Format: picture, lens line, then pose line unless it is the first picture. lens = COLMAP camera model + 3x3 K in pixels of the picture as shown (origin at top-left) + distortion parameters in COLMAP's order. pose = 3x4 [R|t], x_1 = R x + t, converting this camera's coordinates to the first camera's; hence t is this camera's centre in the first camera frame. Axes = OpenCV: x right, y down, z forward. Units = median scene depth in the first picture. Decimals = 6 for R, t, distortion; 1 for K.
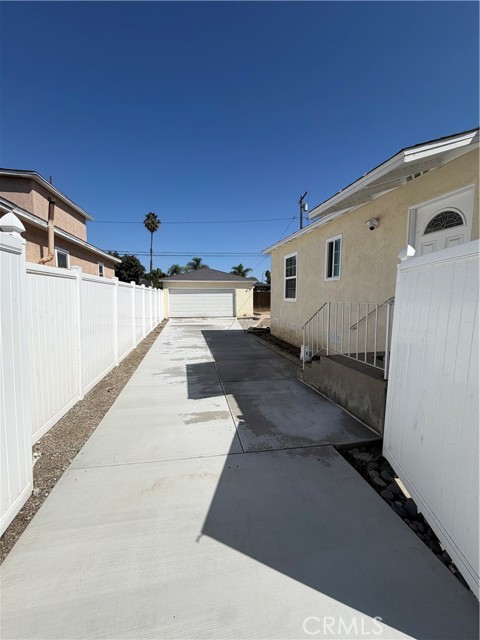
lens RADIAL K [[254.1, 0, 240.3], [0, 254.1, 316.3], [0, 0, 1]] dist [-0.002070, 0.000367]
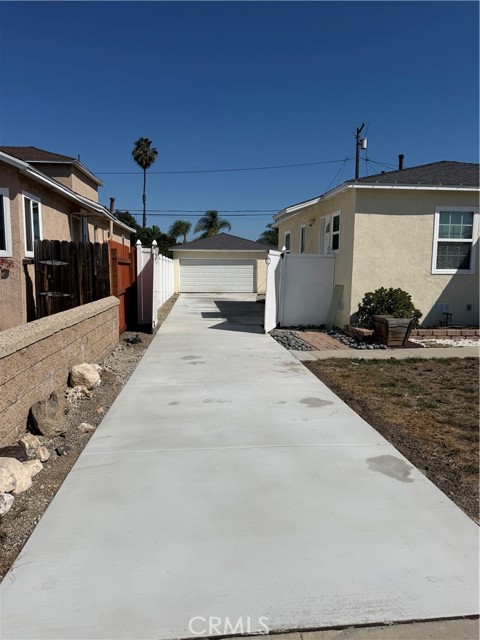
lens RADIAL K [[448.3, 0, 240.0], [0, 448.3, 320.0], [0, 0, 1]] dist [0.096509, -0.143084]
pose [[0.994013, 0.018679, -0.107658, 0.091810], [-0.015486, 0.999417, 0.030420, 0.049098], [0.108163, -0.028571, 0.993723, -0.497552]]
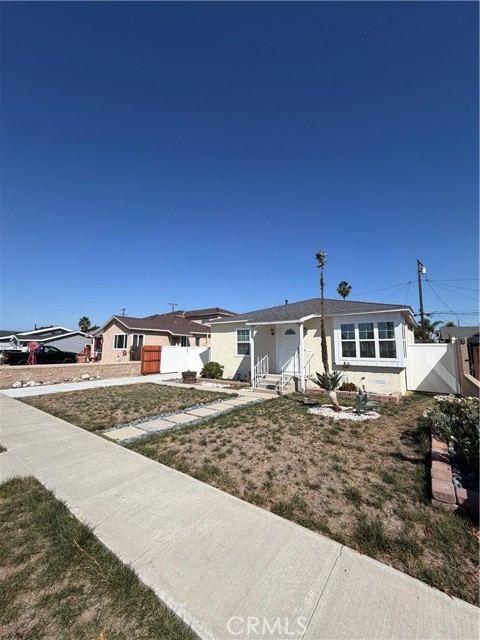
lens RADIAL K [[254.1, 0, 240.3], [0, 254.1, 316.3], [0, 0, 1]] dist [-0.002070, 0.000367]
pose [[0.653867, -0.092942, -0.750880, 0.850982], [-0.069790, 0.980787, -0.182172, 0.024145], [0.753384, 0.171520, 0.634818, -0.388920]]
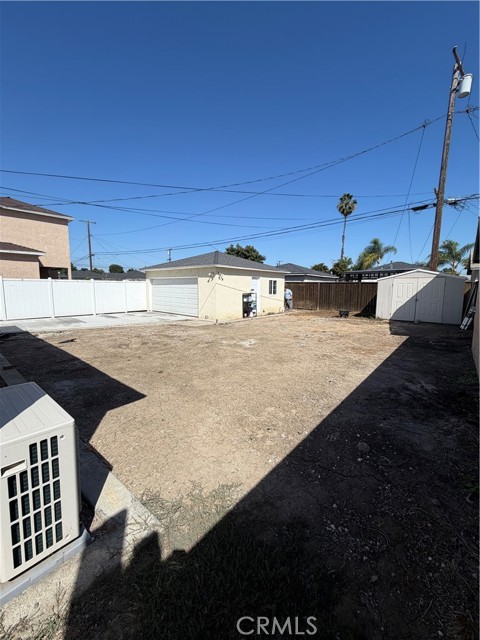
lens RADIAL K [[254.1, 0, 240.3], [0, 254.1, 316.3], [0, 0, 1]] dist [-0.002070, 0.000367]
pose [[0.608122, 0.099110, -0.787633, 0.633807], [-0.076229, 0.994881, 0.066333, -0.059866], [0.790175, 0.019702, 0.612564, 0.692891]]
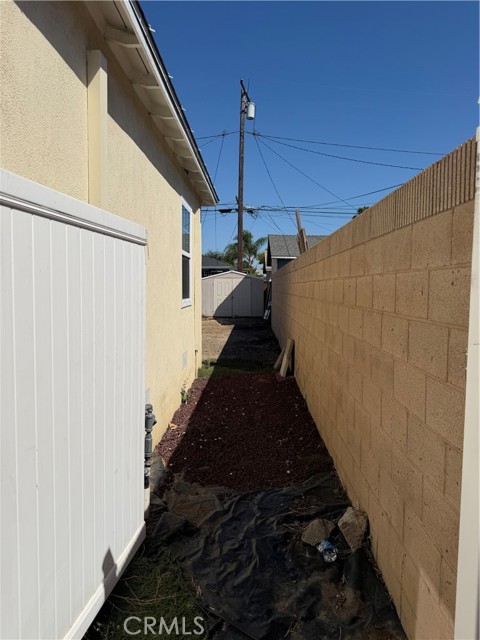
lens RADIAL K [[448.3, 0, 240.0], [0, 448.3, 320.0], [0, 0, 1]] dist [0.096509, -0.143084]
pose [[0.970830, 0.023186, -0.238647, 0.721407], [-0.025206, 0.999668, -0.005414, -0.022774], [0.238442, 0.011272, 0.971091, 0.210854]]
